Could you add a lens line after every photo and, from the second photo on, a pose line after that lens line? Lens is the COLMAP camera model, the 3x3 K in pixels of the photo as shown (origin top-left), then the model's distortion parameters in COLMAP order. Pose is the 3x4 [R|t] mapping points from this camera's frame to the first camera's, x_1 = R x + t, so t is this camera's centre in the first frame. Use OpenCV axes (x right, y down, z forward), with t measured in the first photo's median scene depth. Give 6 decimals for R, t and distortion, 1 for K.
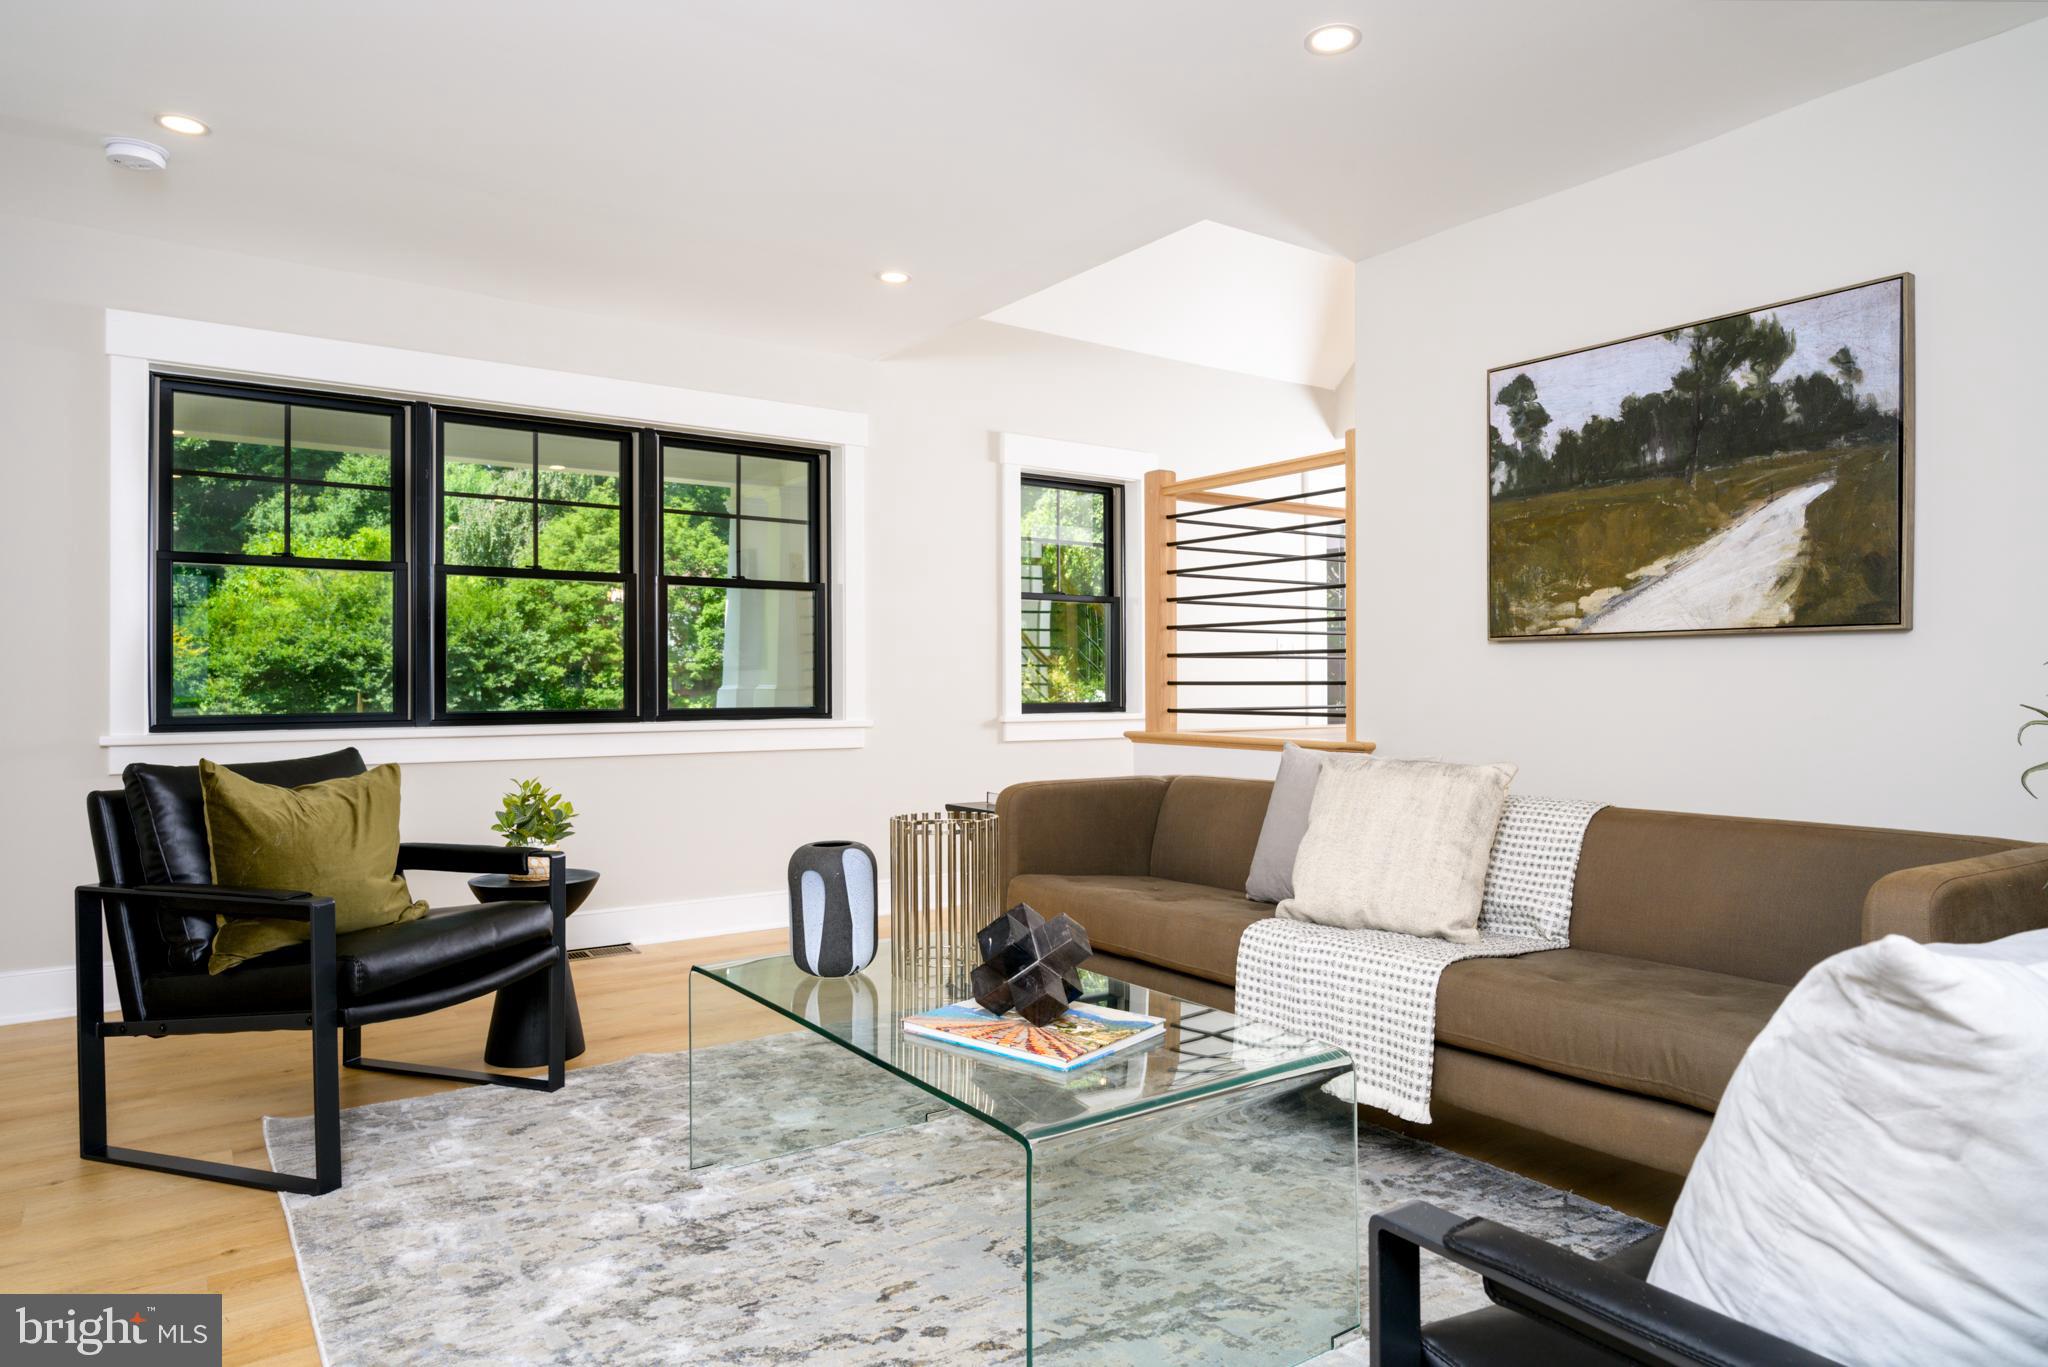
lens RADIAL K [[1245.8, 0, 1025.8], [0, 1245.8, 684.7], [0, 0, 1]] dist [0.002152, -0.000098]
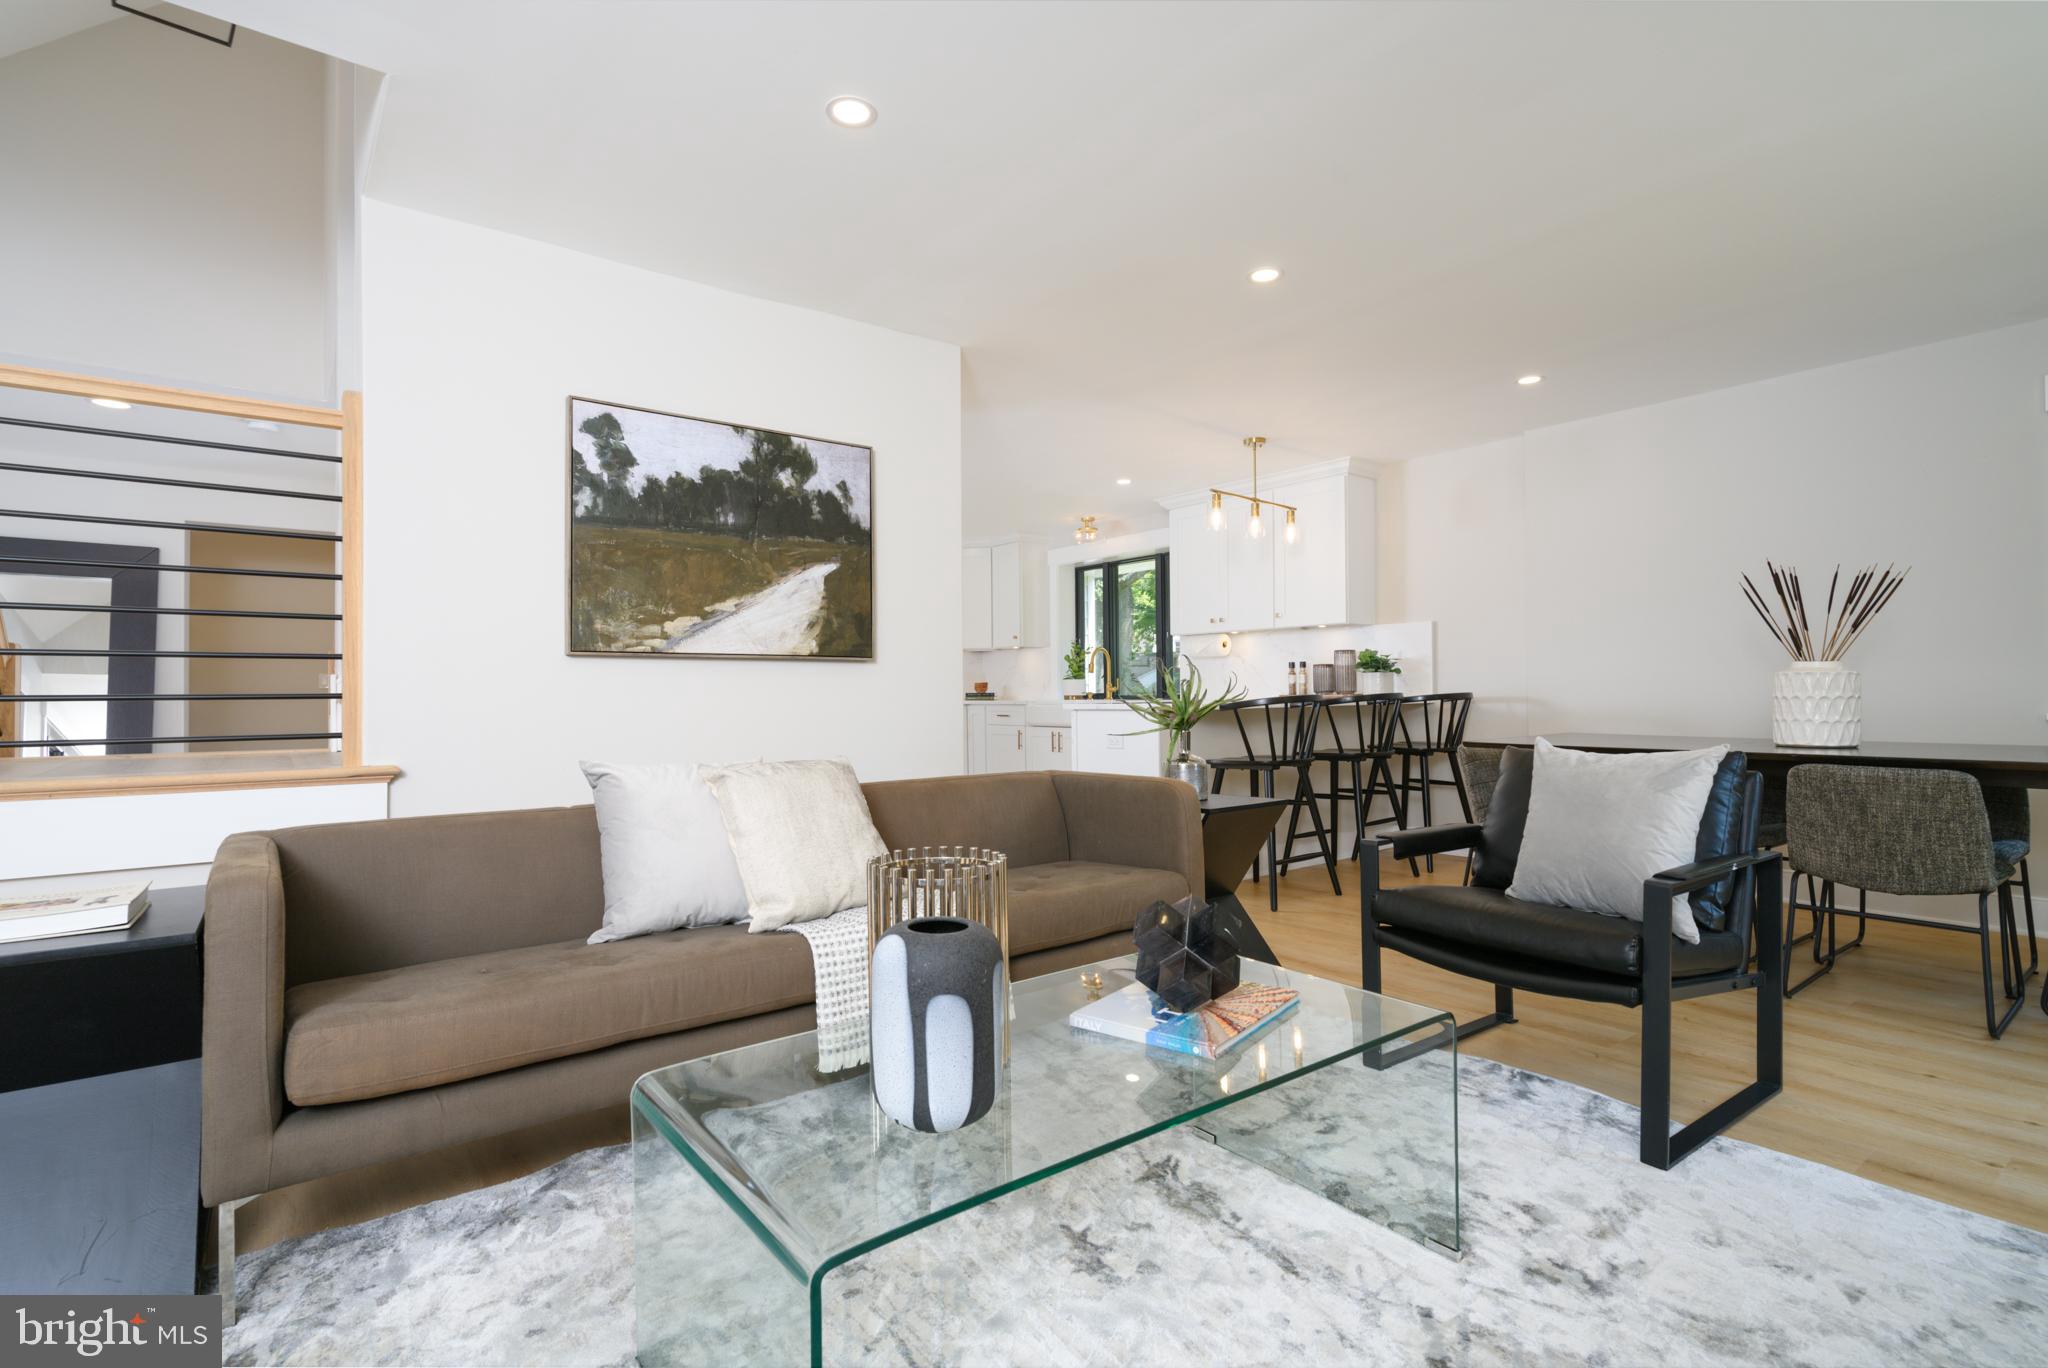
lens RADIAL K [[977.1, 0, 1031.2], [0, 977.1, 687.9], [0, 0, 1]] dist [-0.000057, 0.001624]
pose [[-0.044639, 0.005687, 0.998987, -0.512081], [0.006684, 0.999963, -0.005394, -0.000050], [-0.998981, 0.006436, -0.044675, 0.718506]]
